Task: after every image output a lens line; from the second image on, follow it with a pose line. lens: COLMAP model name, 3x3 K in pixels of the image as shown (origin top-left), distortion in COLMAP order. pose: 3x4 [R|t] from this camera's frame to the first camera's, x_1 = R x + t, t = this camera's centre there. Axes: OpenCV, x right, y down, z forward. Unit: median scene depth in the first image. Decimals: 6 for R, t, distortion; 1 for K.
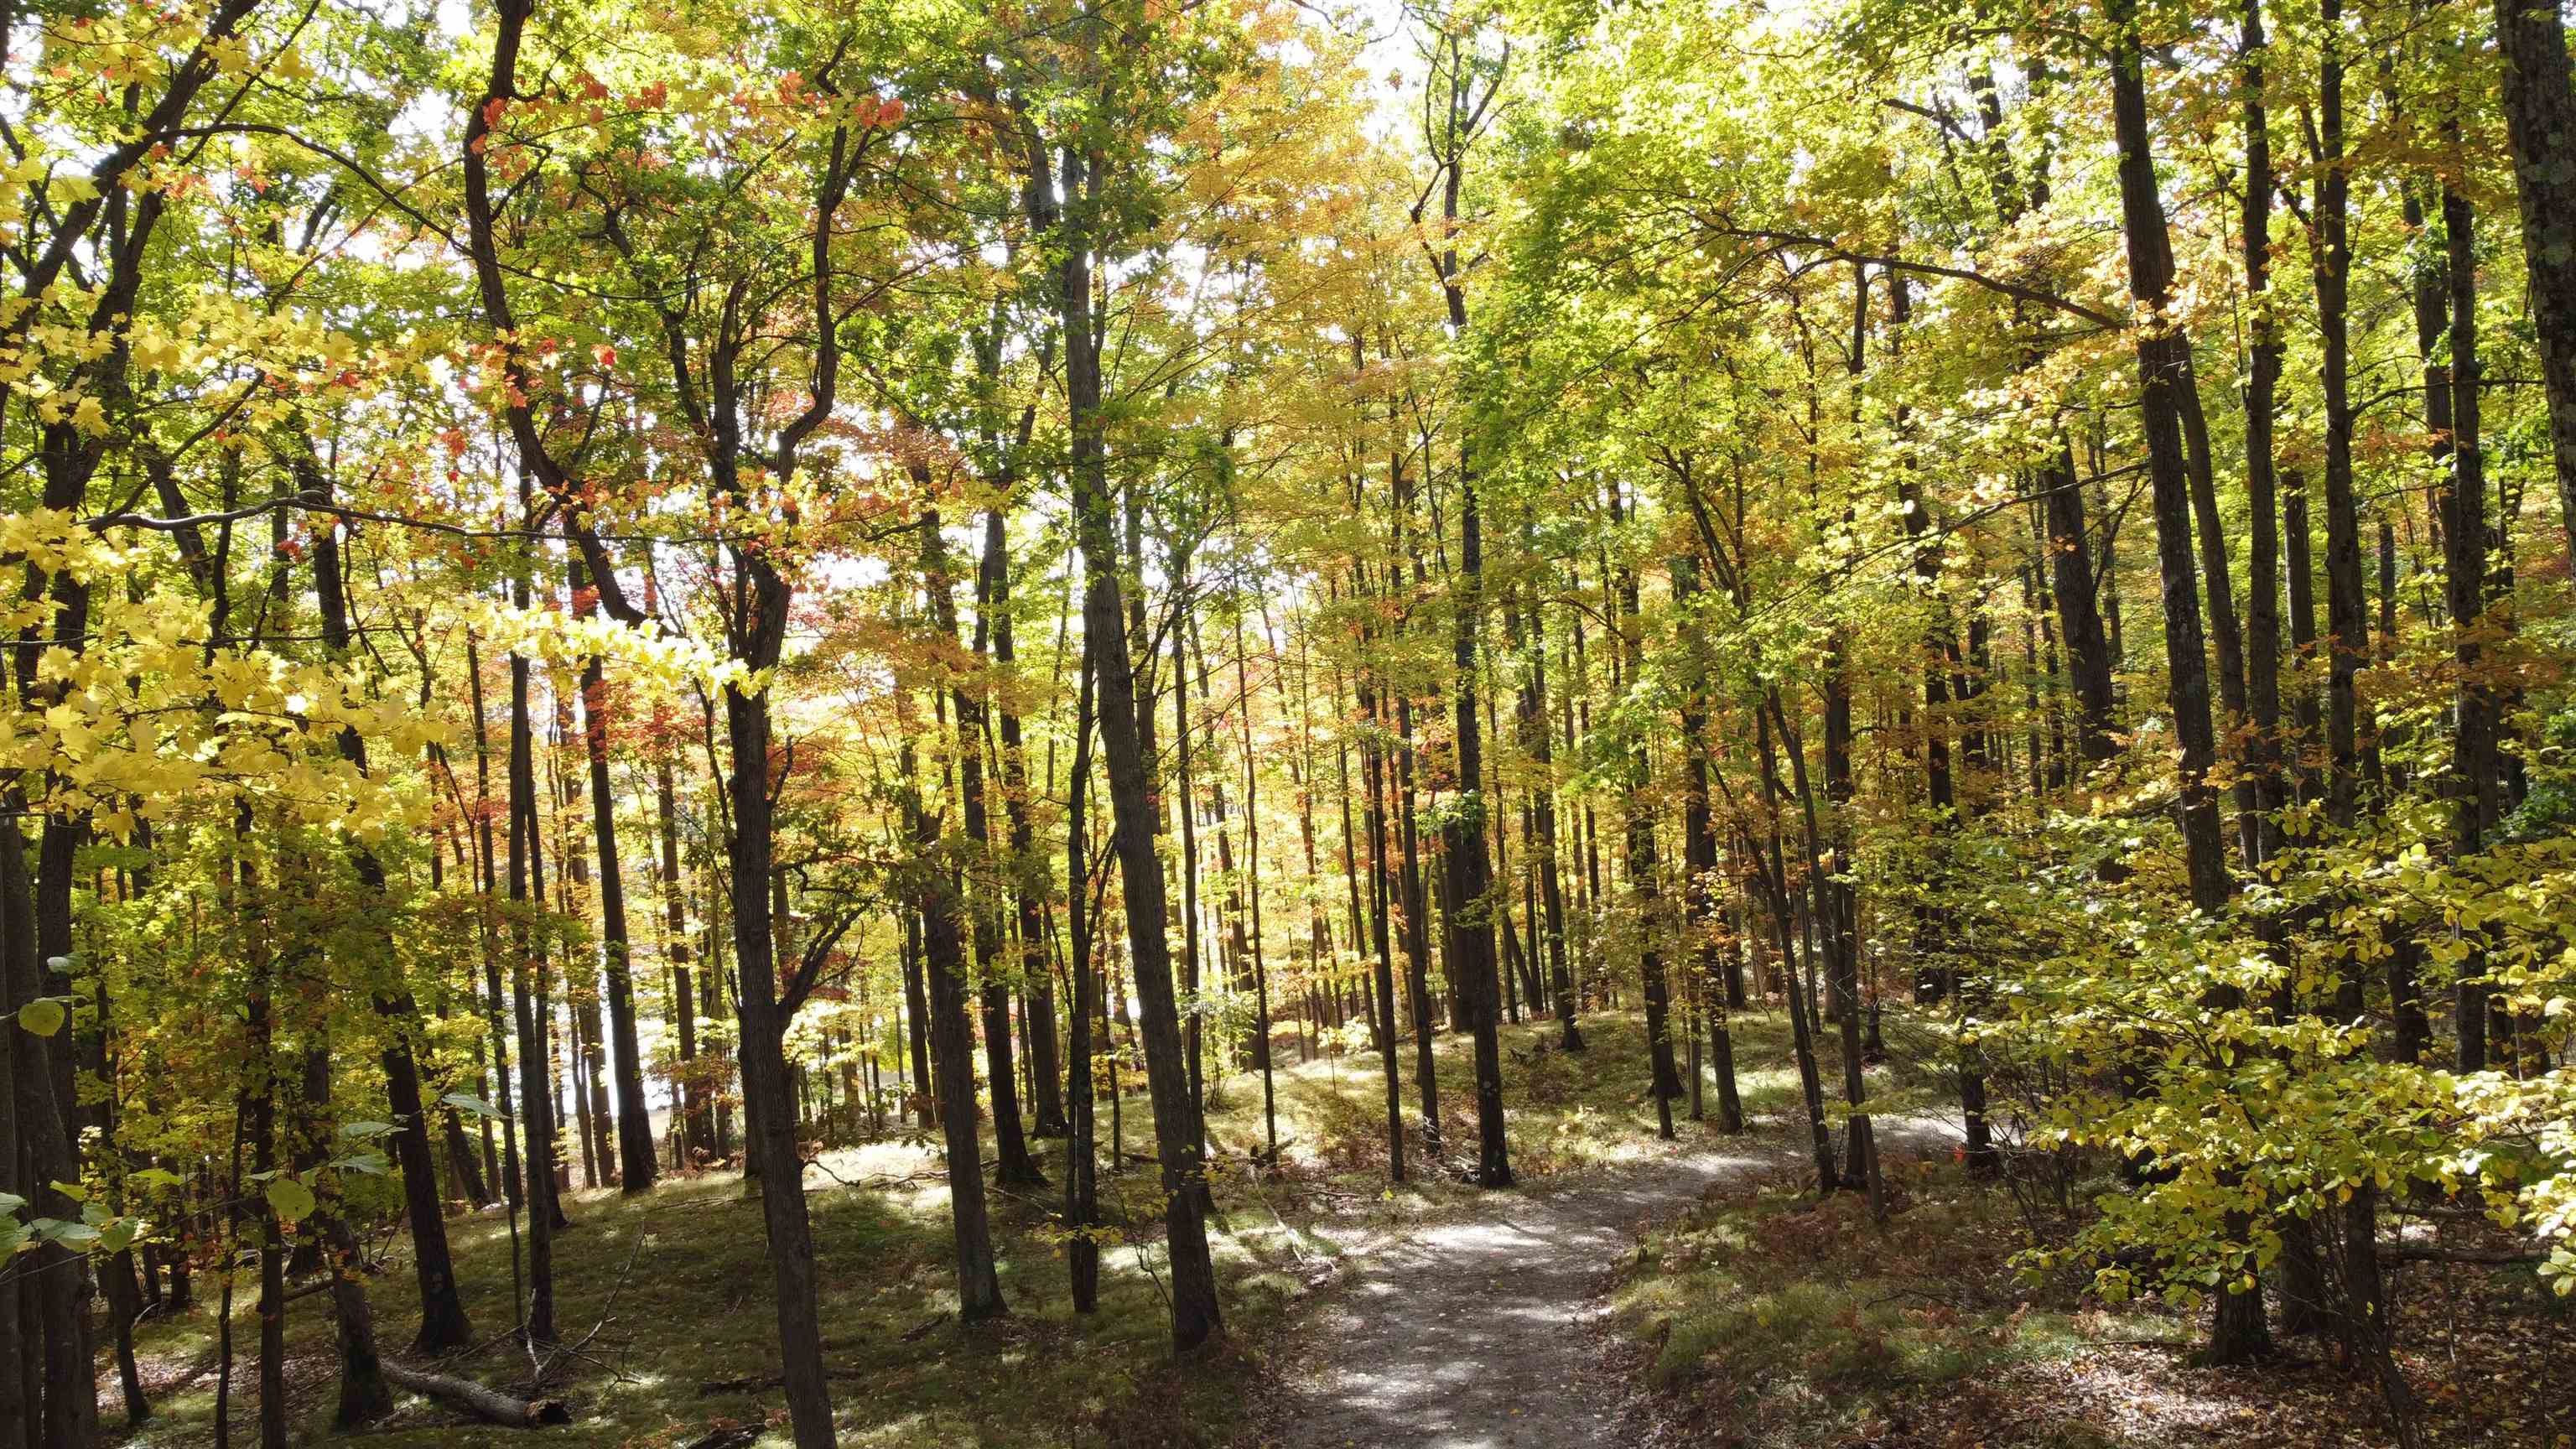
lens RADIAL K [[1970.1, 0, 1285.5], [0, 1970.1, 731.6], [0, 0, 1]] dist [-0.000779, -0.003590]
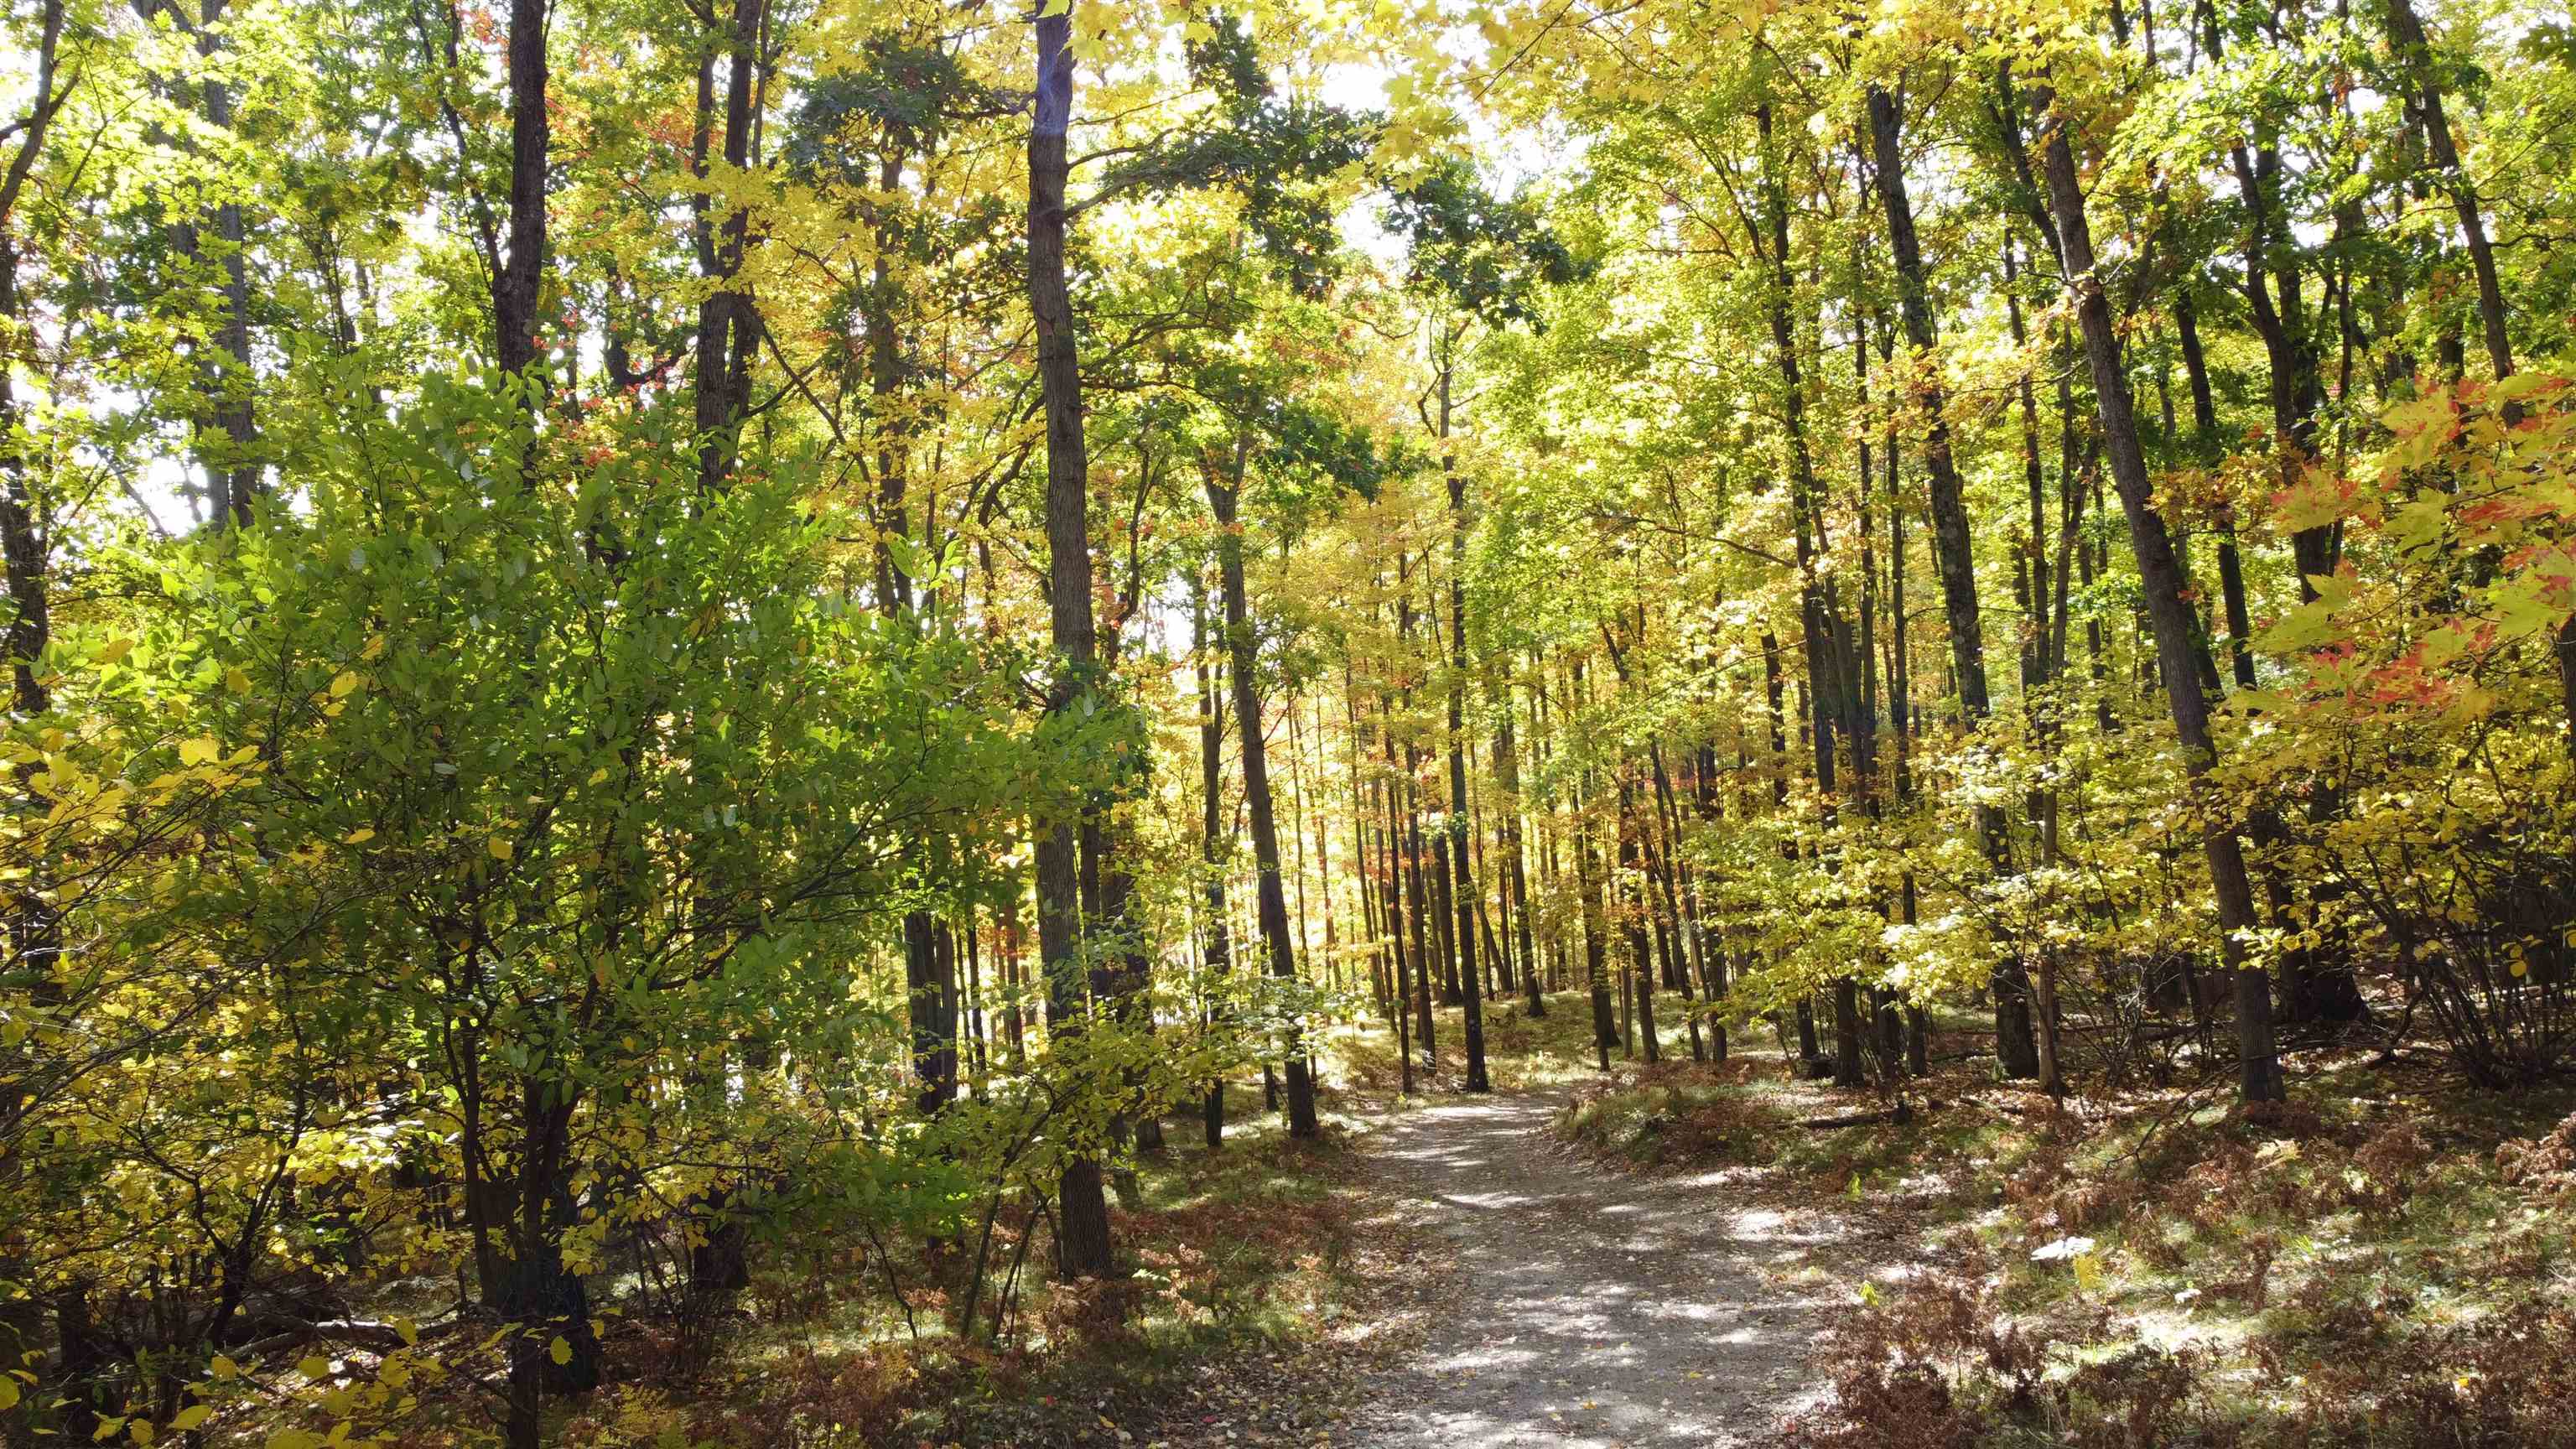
lens RADIAL K [[1970.1, 0, 1289.3], [0, 1970.1, 718.4], [0, 0, 1]] dist [-0.000779, -0.003590]
pose [[0.999898, 0.000830, 0.014244, -0.037934], [-0.000525, 0.999771, -0.021382, -0.005290], [-0.014259, 0.021373, 0.999670, -0.323190]]
